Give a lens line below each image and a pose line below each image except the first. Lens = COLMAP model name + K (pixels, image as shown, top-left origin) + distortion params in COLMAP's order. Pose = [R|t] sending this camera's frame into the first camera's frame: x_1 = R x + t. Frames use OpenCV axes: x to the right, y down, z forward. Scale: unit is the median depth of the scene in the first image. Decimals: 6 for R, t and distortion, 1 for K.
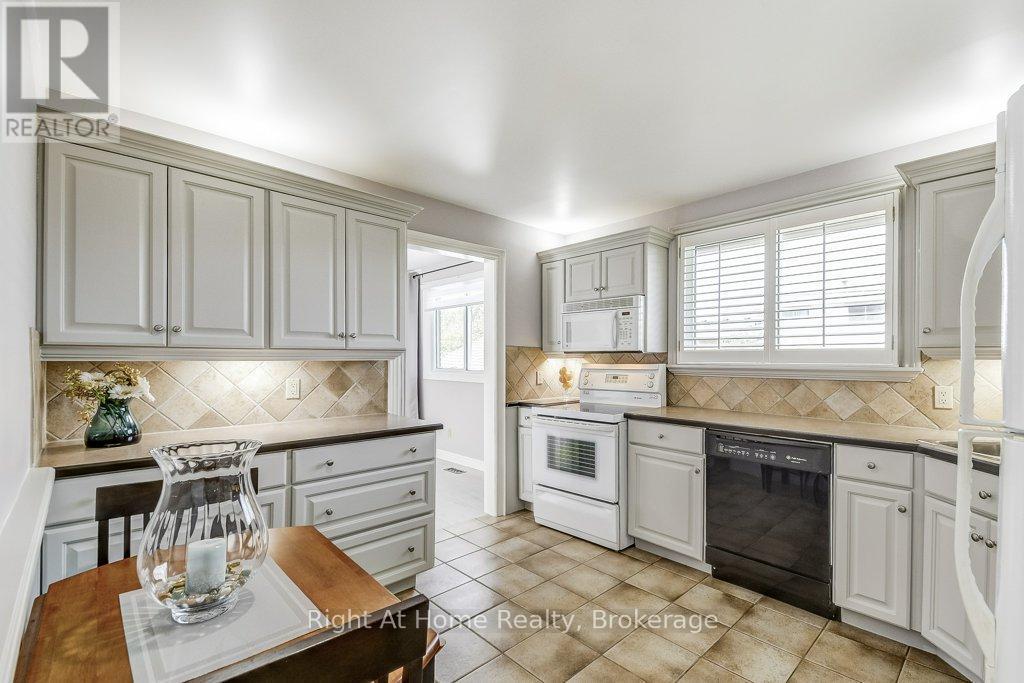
lens RADIAL K [[451.5, 0, 512.0], [0, 451.5, 341.5], [0, 0, 1]] dist [0.039182, -0.022760]
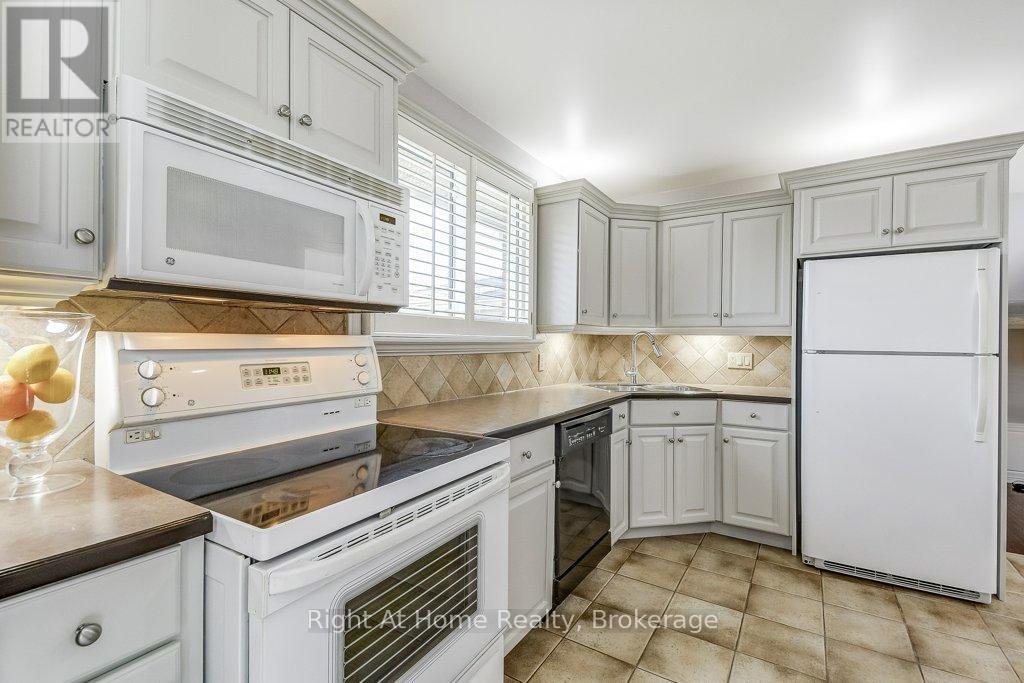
lens RADIAL K [[451.5, 0, 512.0], [0, 451.5, 341.5], [0, 0, 1]] dist [0.039182, -0.022760]
pose [[-0.268040, -0.004397, 0.963398, -0.271973], [-0.045583, 0.998928, -0.008123, 0.071344], [-0.962329, -0.046092, -0.267953, 1.329397]]
